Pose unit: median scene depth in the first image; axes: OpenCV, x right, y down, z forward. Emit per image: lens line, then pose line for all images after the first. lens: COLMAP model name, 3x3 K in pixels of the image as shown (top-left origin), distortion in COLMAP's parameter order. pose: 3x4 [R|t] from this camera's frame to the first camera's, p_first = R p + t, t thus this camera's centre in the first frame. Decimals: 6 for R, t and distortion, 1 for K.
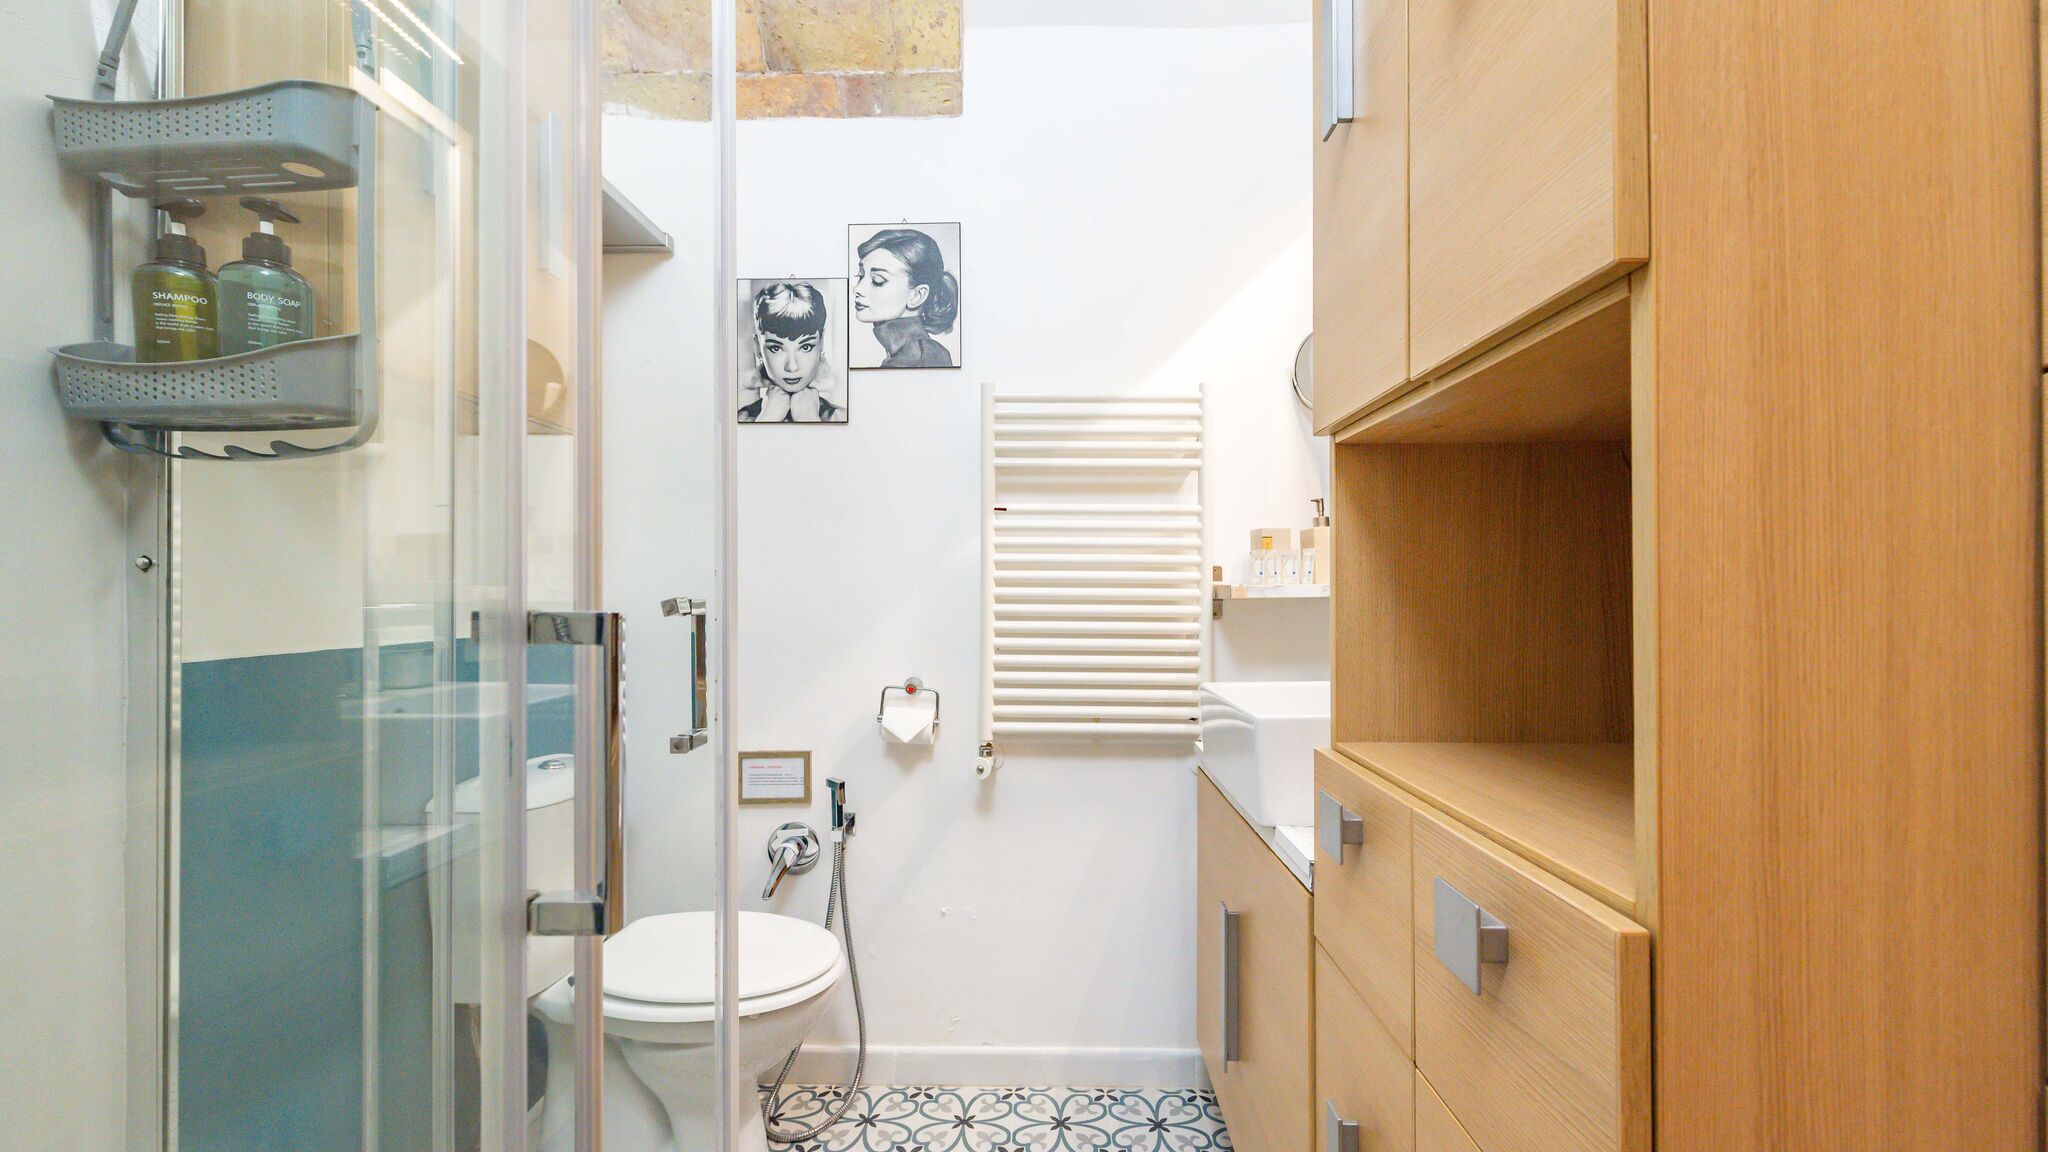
lens RADIAL K [[775.0, 0, 1022.1], [0, 775.0, 583.8], [0, 0, 1]] dist [0.007468, -0.002107]
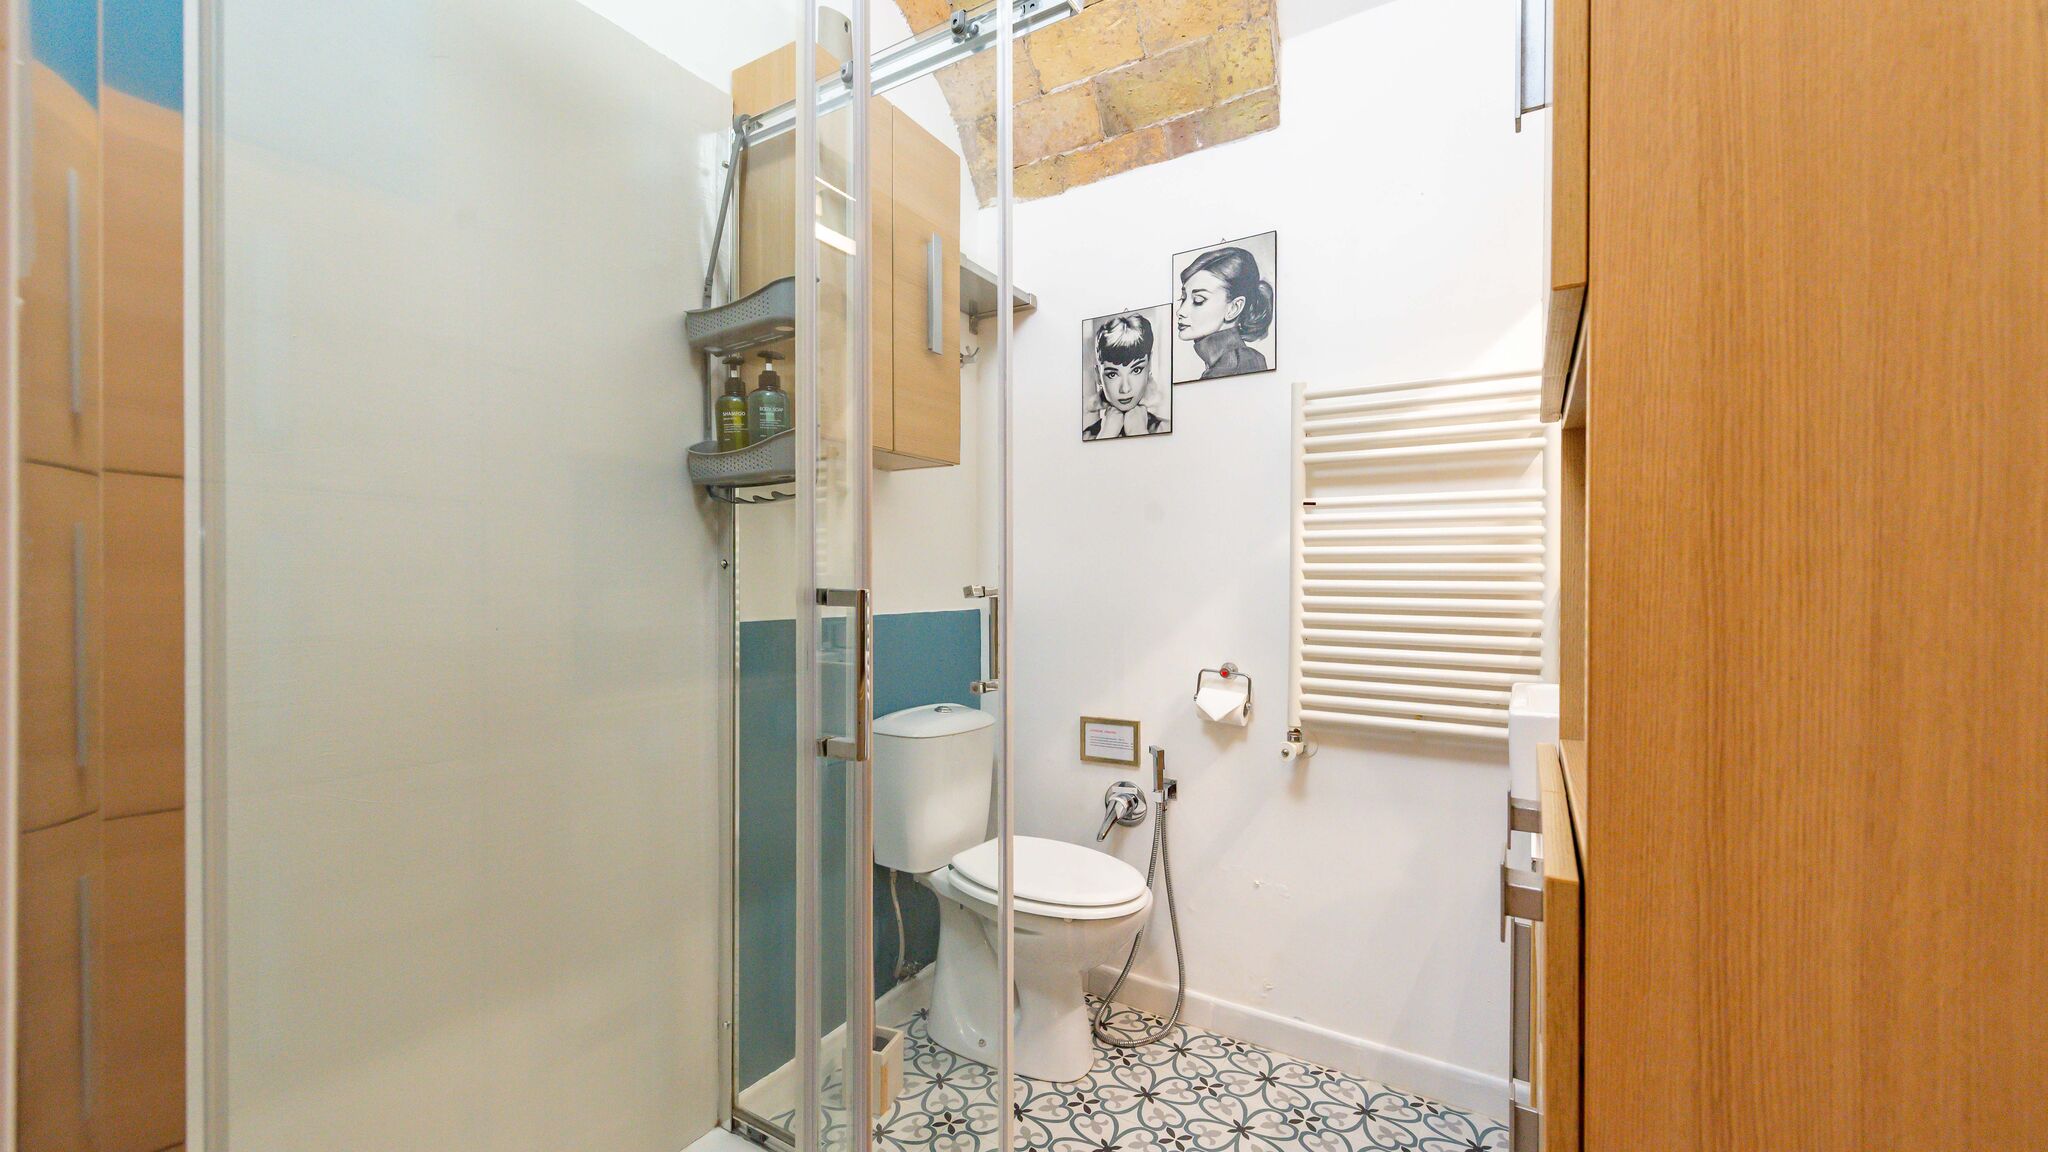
lens RADIAL K [[816.4, 0, 1045.1], [0, 816.4, 586.2], [0, 0, 1]] dist [0.009154, -0.000076]
pose [[0.867558, 0.005530, -0.497305, 0.209826], [-0.000125, 0.999941, 0.010902, 0.001564], [0.497336, -0.009396, 0.867507, -0.120097]]
